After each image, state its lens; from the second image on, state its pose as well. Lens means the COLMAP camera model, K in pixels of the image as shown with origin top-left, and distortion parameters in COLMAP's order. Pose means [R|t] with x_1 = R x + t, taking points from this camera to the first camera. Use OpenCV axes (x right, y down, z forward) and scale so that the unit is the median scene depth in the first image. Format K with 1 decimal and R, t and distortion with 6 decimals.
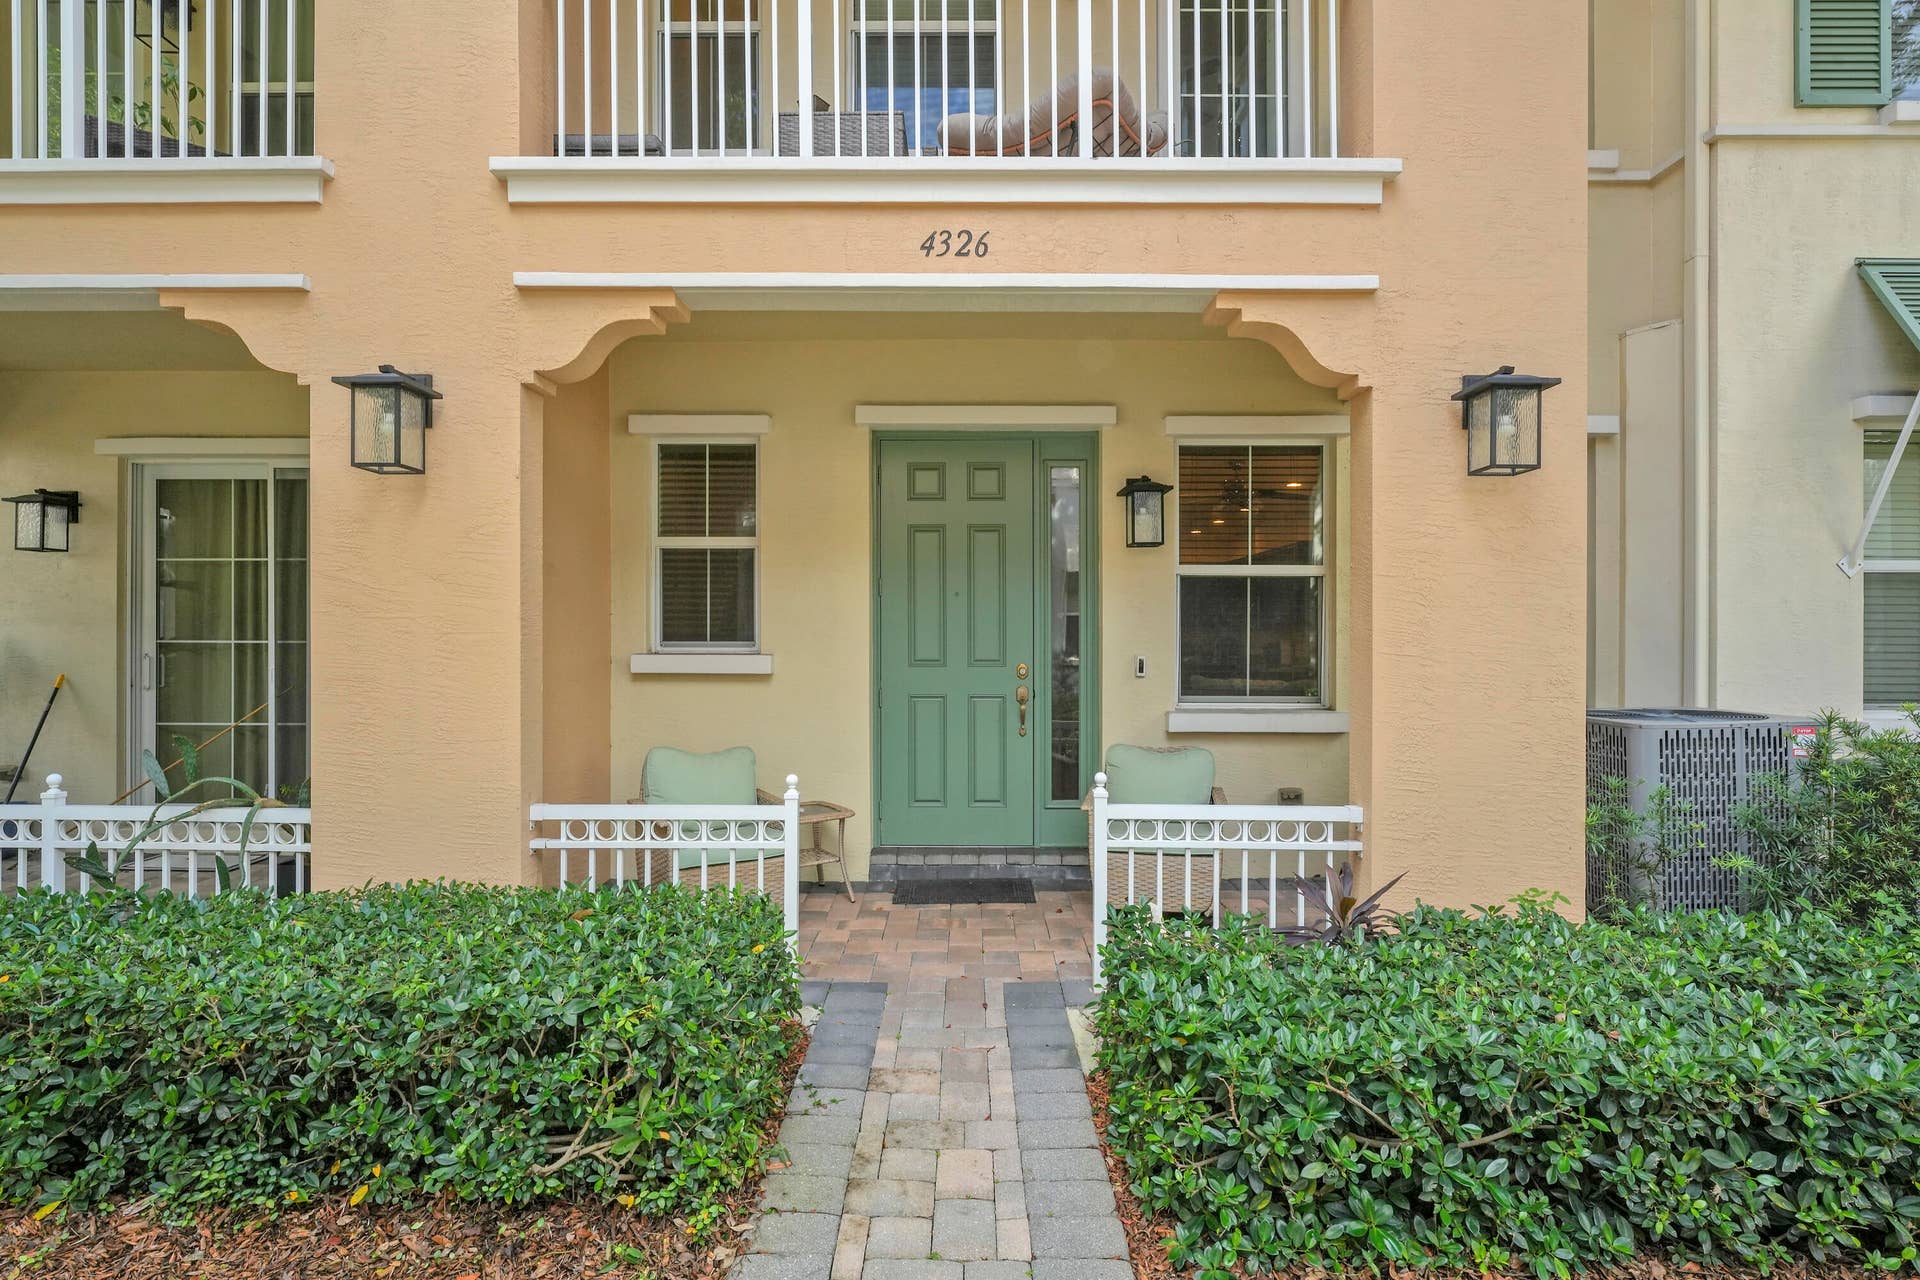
lens RADIAL K [[957.0, 0, 962.8], [0, 957.0, 629.8], [0, 0, 1]] dist [-0.012124, -0.000341]
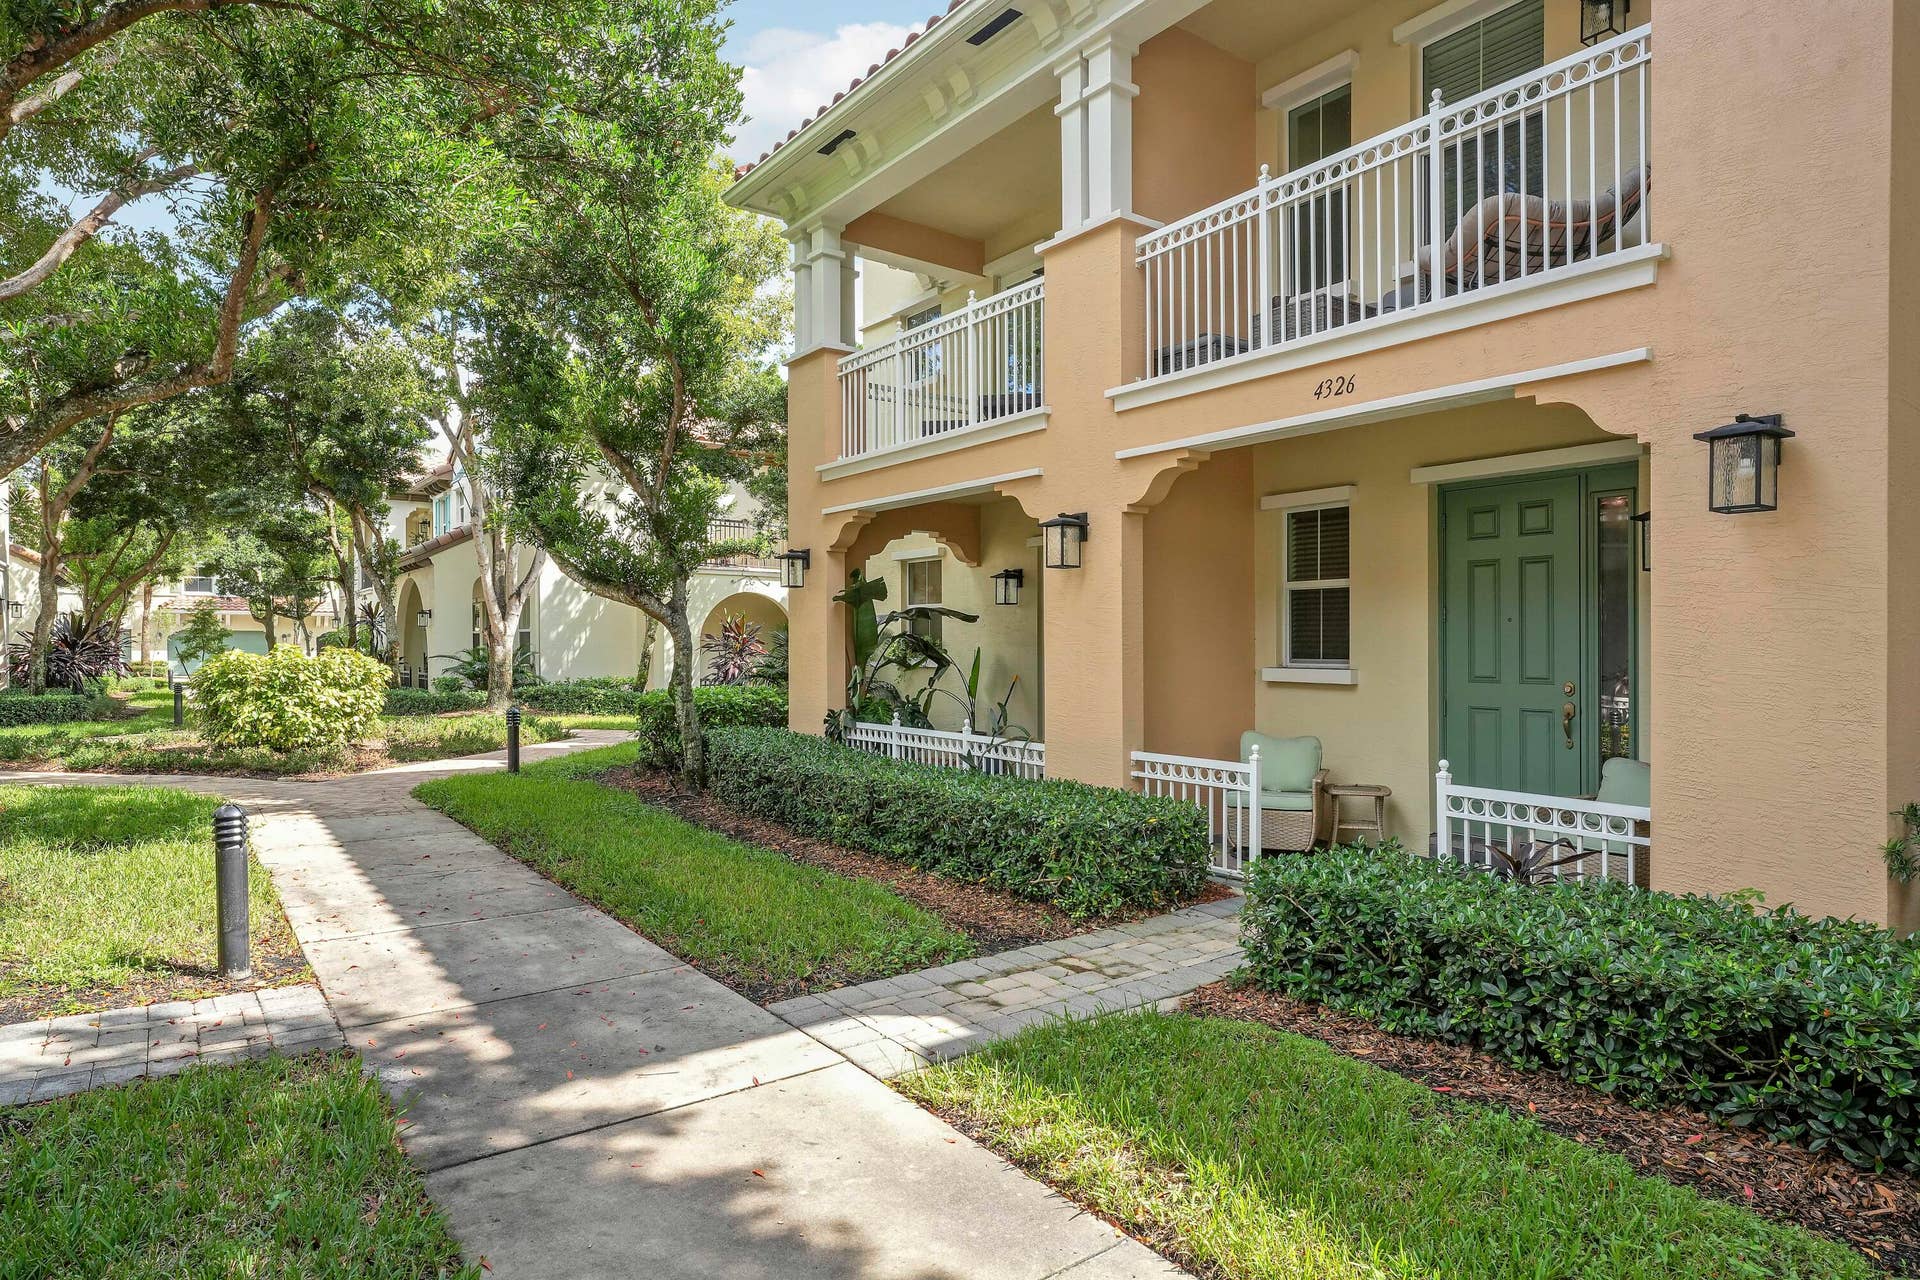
lens RADIAL K [[1226.9, 0, 953.6], [0, 1226.9, 643.2], [0, 0, 1]] dist [-0.074937, 0.059073]
pose [[0.570141, -0.001105, -0.821546, 0.862687], [-0.000283, 0.999999, -0.001541, -0.007212], [0.821547, 0.001111, 0.570140, -0.390830]]
